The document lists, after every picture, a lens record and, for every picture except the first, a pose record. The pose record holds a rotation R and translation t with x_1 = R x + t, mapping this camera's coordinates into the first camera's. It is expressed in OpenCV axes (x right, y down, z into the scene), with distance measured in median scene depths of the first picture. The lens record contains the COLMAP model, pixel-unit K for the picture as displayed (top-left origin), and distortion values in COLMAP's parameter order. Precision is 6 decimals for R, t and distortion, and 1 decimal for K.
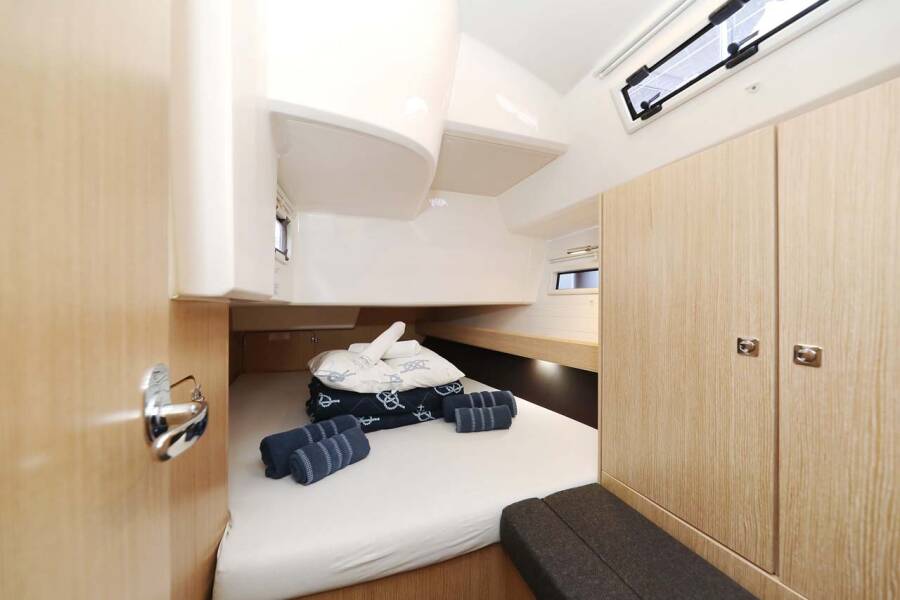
lens RADIAL K [[315.8, 0, 450.0], [0, 315.8, 300.0], [0, 0, 1]] dist [-0.000037, -0.000276]
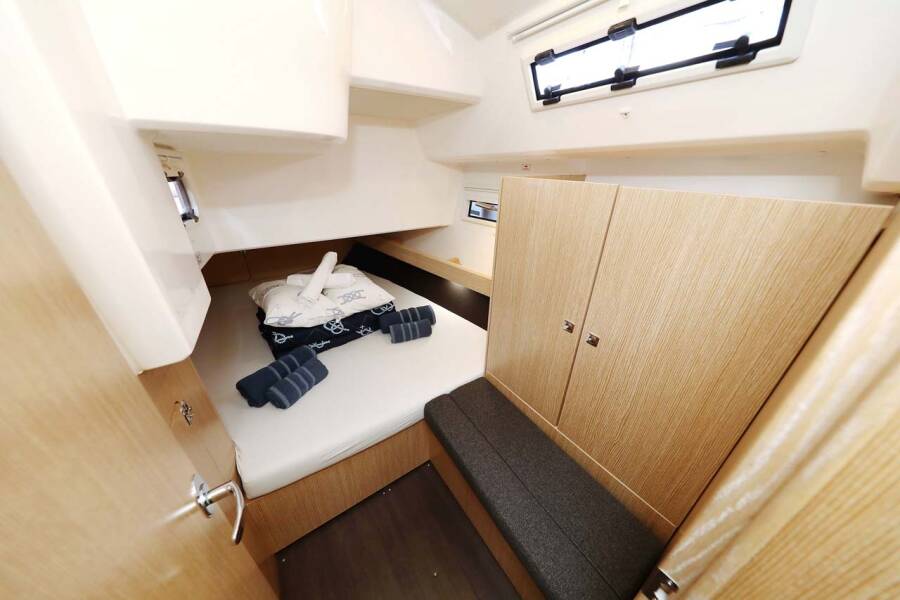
lens RADIAL K [[279.6, 0, 450.0], [0, 279.6, 300.0], [0, 0, 1]] dist [-0.001067, -0.000101]
pose [[0.971301, -0.098861, 0.216337, 0.020877], [-0.007700, 0.895985, 0.444018, -0.281326], [-0.237731, -0.432941, 0.869509, -0.024905]]
